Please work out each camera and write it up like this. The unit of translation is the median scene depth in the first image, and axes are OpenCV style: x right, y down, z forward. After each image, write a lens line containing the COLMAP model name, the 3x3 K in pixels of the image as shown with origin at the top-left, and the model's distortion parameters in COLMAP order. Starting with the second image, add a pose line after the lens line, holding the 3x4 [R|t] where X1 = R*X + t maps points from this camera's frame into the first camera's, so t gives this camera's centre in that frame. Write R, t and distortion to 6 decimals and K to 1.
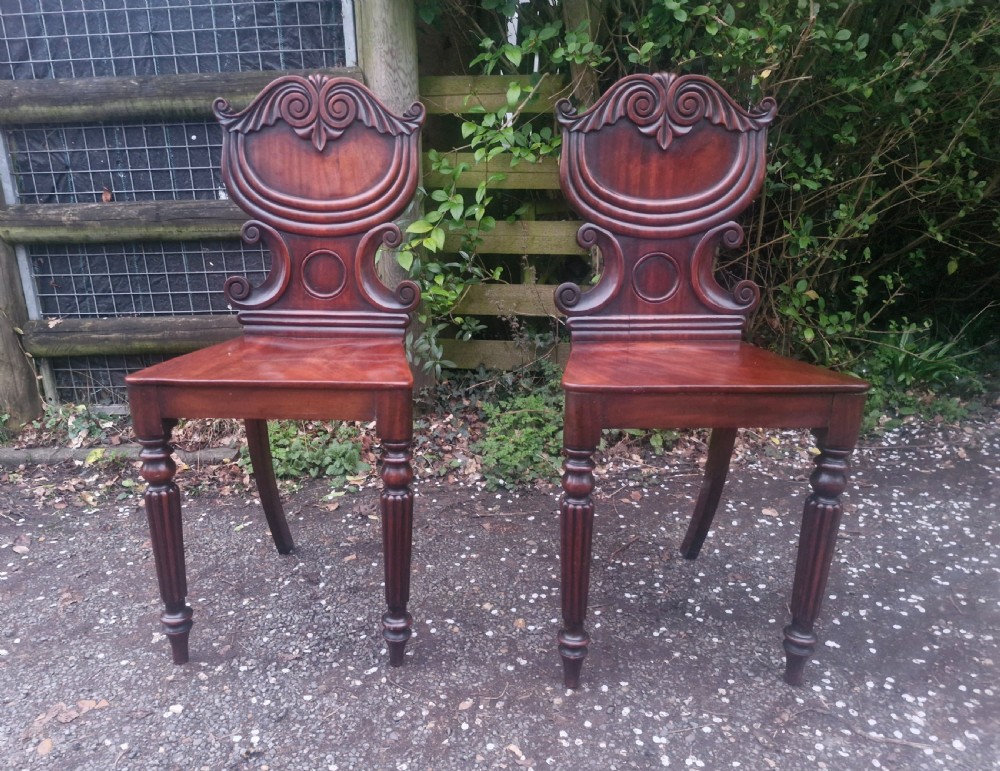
lens RADIAL K [[758.0, 0, 468.8], [0, 758.0, 408.4], [0, 0, 1]] dist [0.062405, -0.065612]
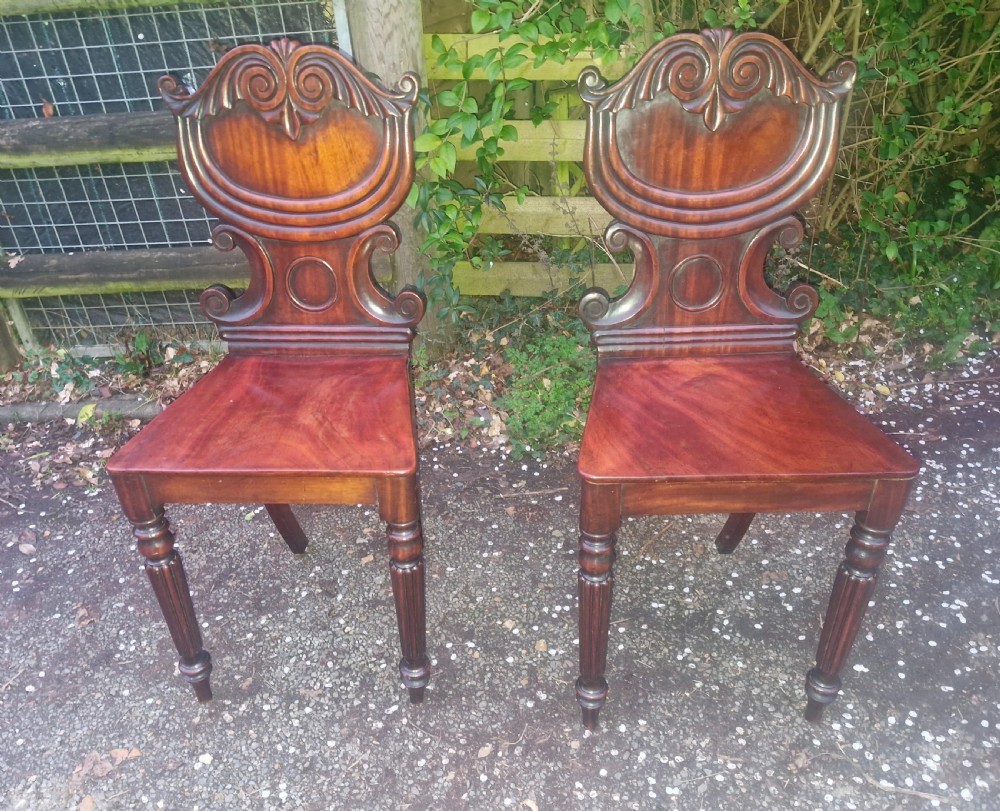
lens RADIAL K [[851.4, 0, 485.3], [0, 851.4, 455.7], [0, 0, 1]] dist [0.087216, -0.106314]
pose [[0.999213, -0.020440, -0.033996, 0.033903], [0.029547, 0.955331, 0.294059, -0.254674], [0.026467, -0.294832, 0.955183, 0.013169]]
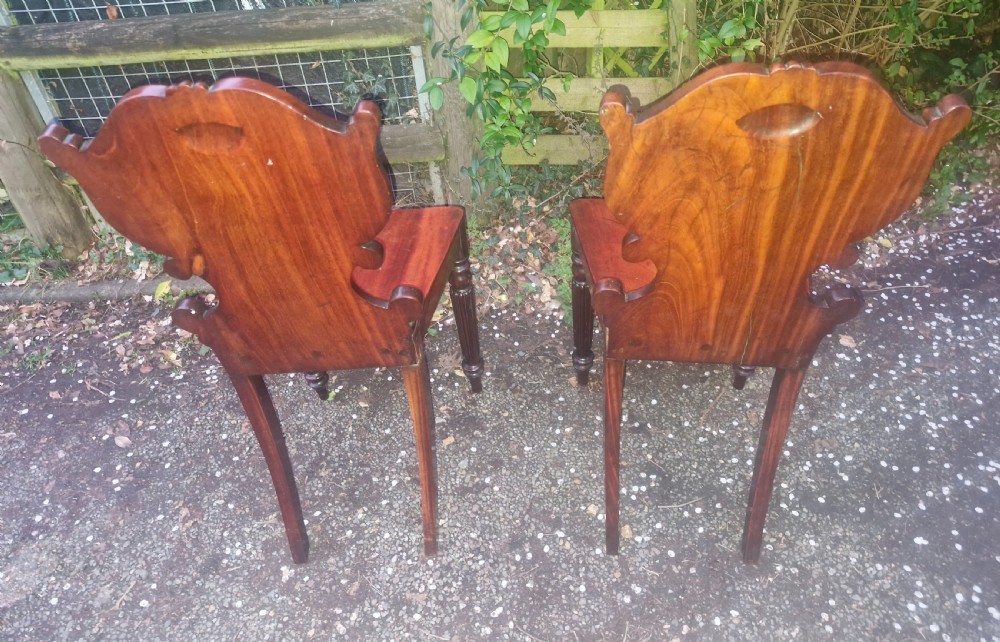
lens RADIAL K [[704.9, 0, 503.6], [0, 704.9, 263.8], [0, 0, 1]] dist [0.035034, -0.027284]
pose [[0.998166, -0.058383, 0.016009, -0.088045], [0.049260, 0.937017, 0.345792, -0.374882], [-0.035189, -0.344369, 0.938175, 0.195699]]
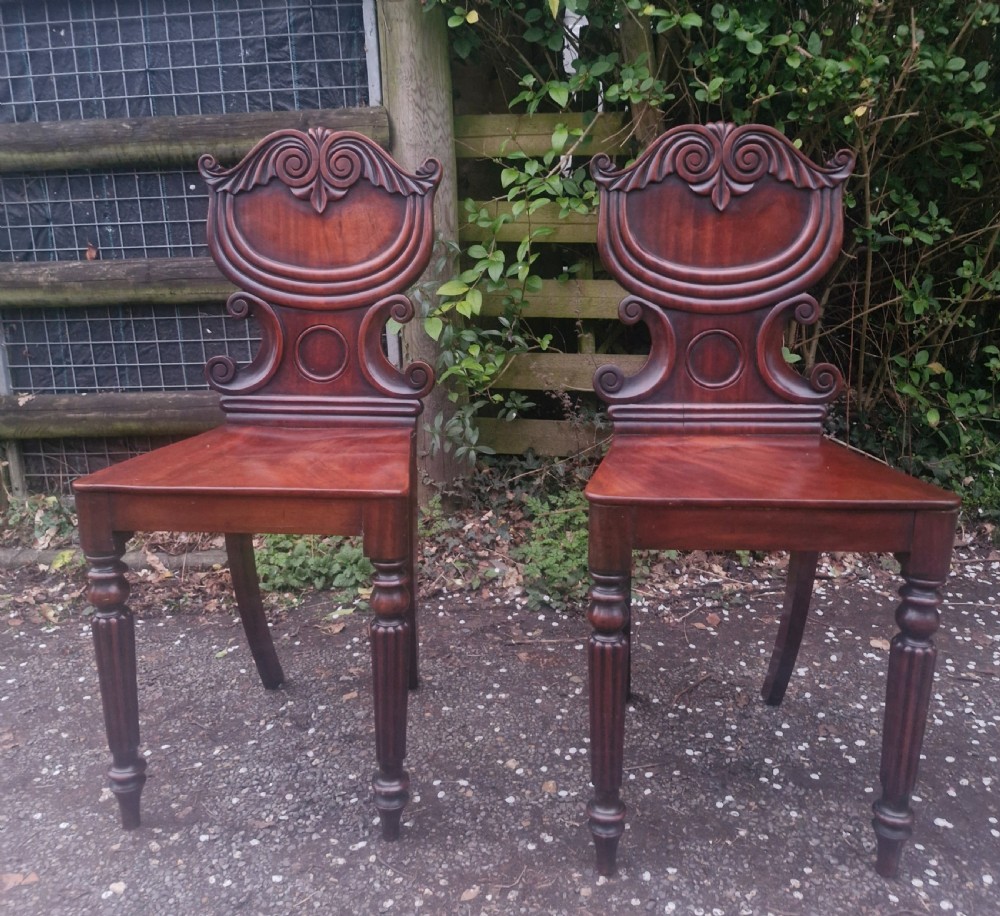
lens RADIAL K [[946.3, 0, 507.7], [0, 946.3, 403.1], [0, 0, 1]] dist [0.014955, 0.000000]
pose [[0.998858, 0.003597, -0.047643, 0.062759], [-0.007692, 0.996261, -0.086047, -0.031131], [0.047156, 0.086315, 0.995151, -0.028455]]
